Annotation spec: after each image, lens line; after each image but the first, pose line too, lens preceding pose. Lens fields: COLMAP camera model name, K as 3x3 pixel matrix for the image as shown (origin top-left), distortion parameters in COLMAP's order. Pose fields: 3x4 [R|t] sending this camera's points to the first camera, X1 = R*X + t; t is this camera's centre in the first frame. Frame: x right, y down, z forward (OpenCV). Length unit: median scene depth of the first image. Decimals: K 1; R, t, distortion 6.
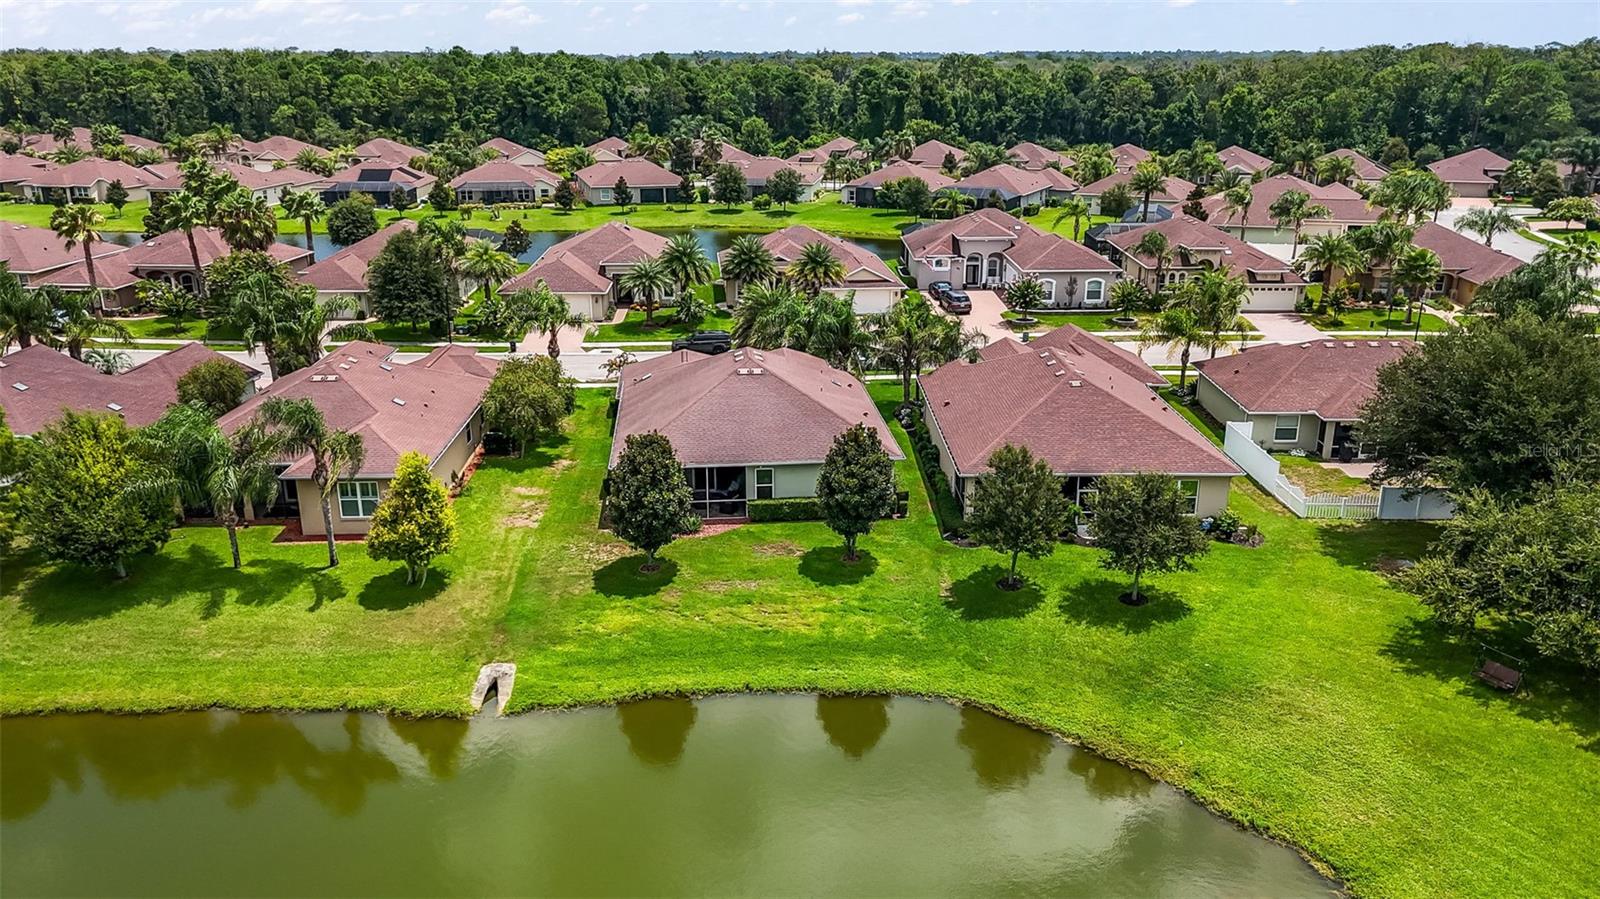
lens RADIAL K [[1221.9, 0, 800.0], [0, 1221.9, 449.5], [0, 0, 1]] dist [0.109214, -0.137534]
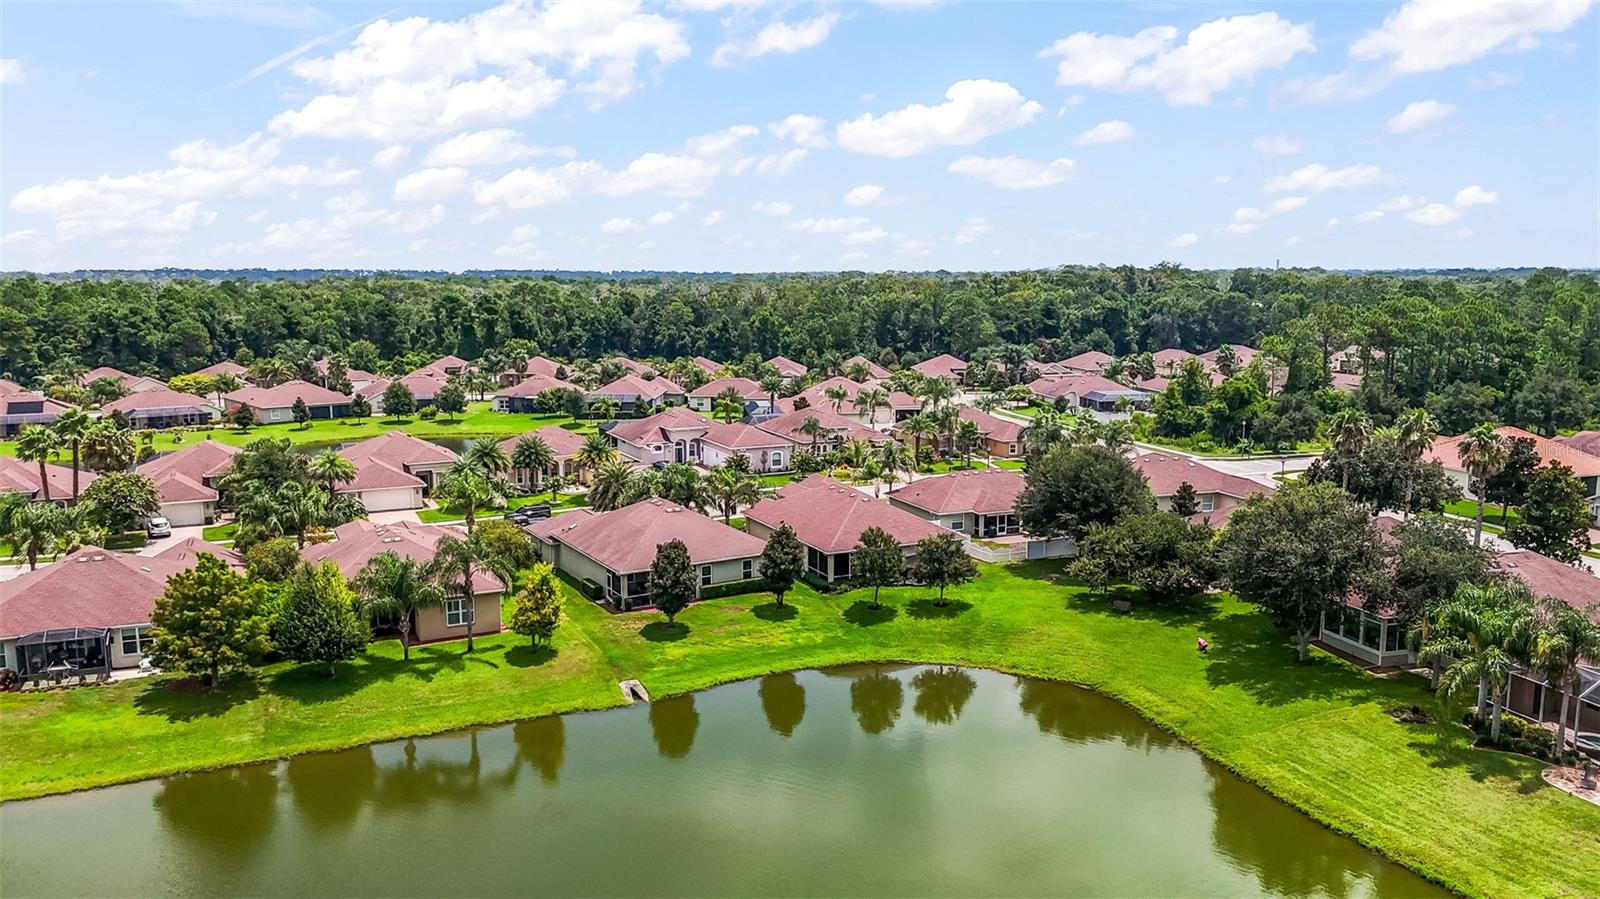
lens RADIAL K [[1221.9, 0, 800.0], [0, 1221.9, 449.5], [0, 0, 1]] dist [0.109214, -0.137534]
pose [[0.910831, -0.061086, 0.408235, -0.189145], [0.126961, 0.982505, -0.136251, 0.033753], [-0.392770, 0.175931, 0.902652, -0.175316]]
